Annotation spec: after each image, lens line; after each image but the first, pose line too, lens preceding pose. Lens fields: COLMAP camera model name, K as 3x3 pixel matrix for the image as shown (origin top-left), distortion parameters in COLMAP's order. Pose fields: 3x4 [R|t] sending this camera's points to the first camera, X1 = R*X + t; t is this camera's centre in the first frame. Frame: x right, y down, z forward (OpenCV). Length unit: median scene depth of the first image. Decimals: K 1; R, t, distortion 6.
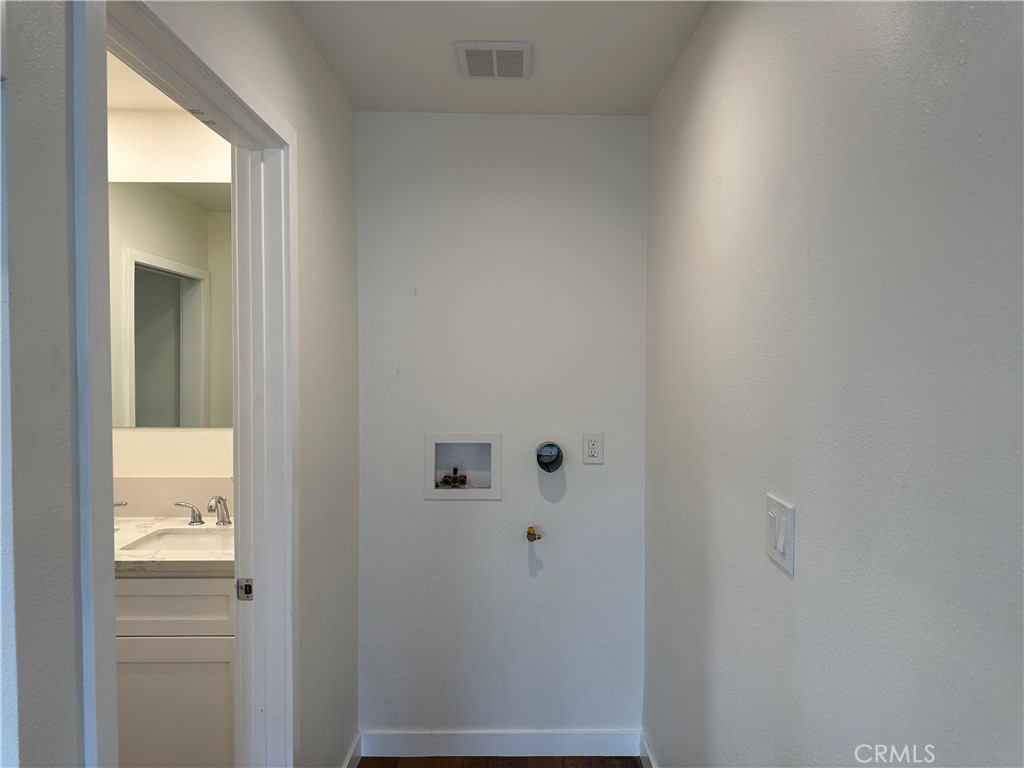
lens RADIAL K [[706.6, 0, 510.3], [0, 706.6, 383.0], [0, 0, 1]] dist [0.022868, -0.022423]
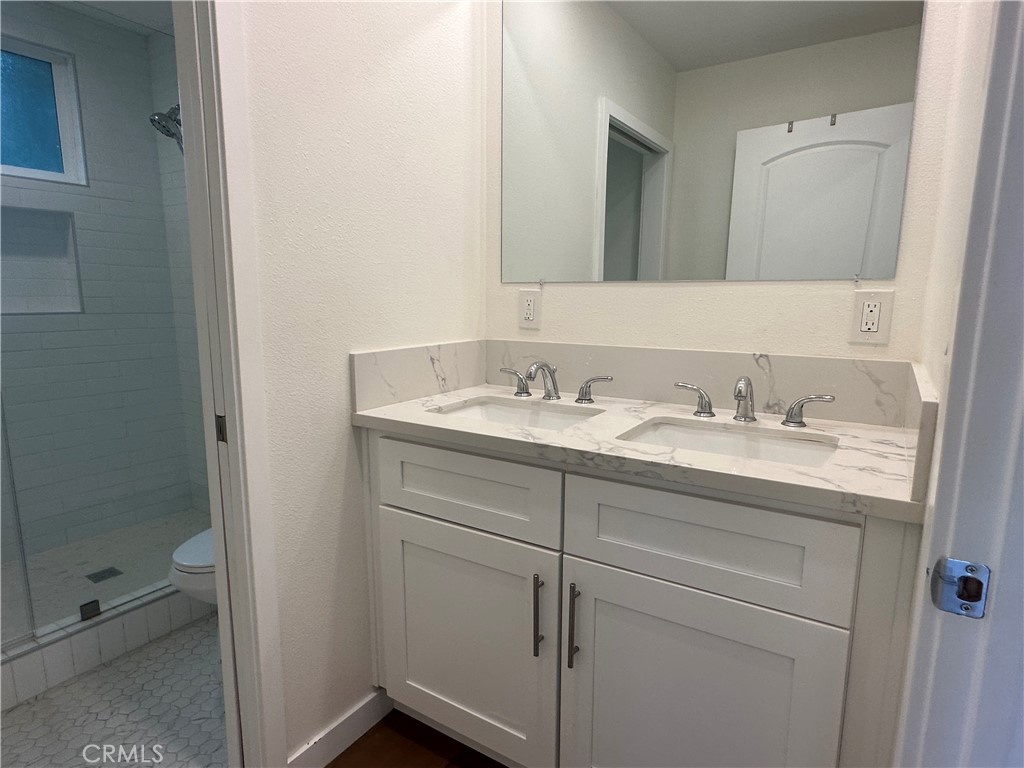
lens RADIAL K [[578.8, 0, 507.3], [0, 578.8, 394.9], [0, 0, 1]] dist [-0.004819, 0.001678]
pose [[0.828812, 0.090765, -0.552117, -0.290781], [-0.012747, 0.989562, 0.143543, 0.099809], [0.559382, -0.111932, 0.821318, 0.426618]]
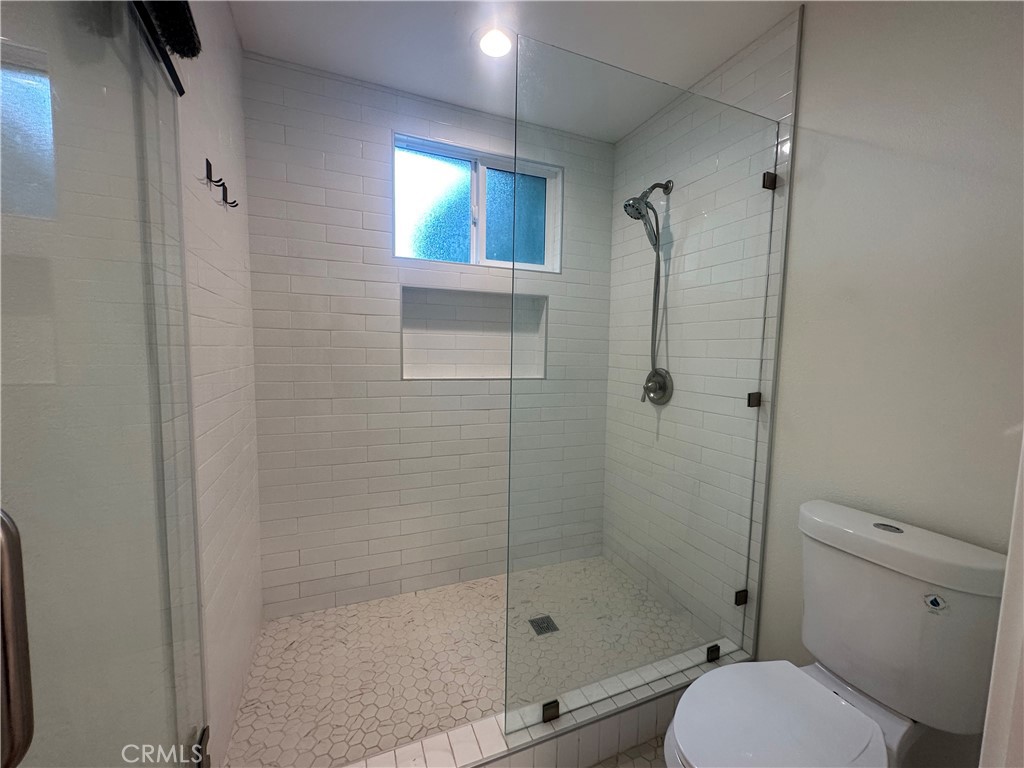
lens RADIAL K [[409.4, 0, 511.9], [0, 409.4, 387.4], [0, 0, 1]] dist [-0.003699, 0.000784]
pose [[0.370858, 0.077842, -0.925422, -0.749461], [-0.038486, 0.996913, 0.068433, 0.072316], [0.927892, 0.010237, 0.372709, 0.482360]]
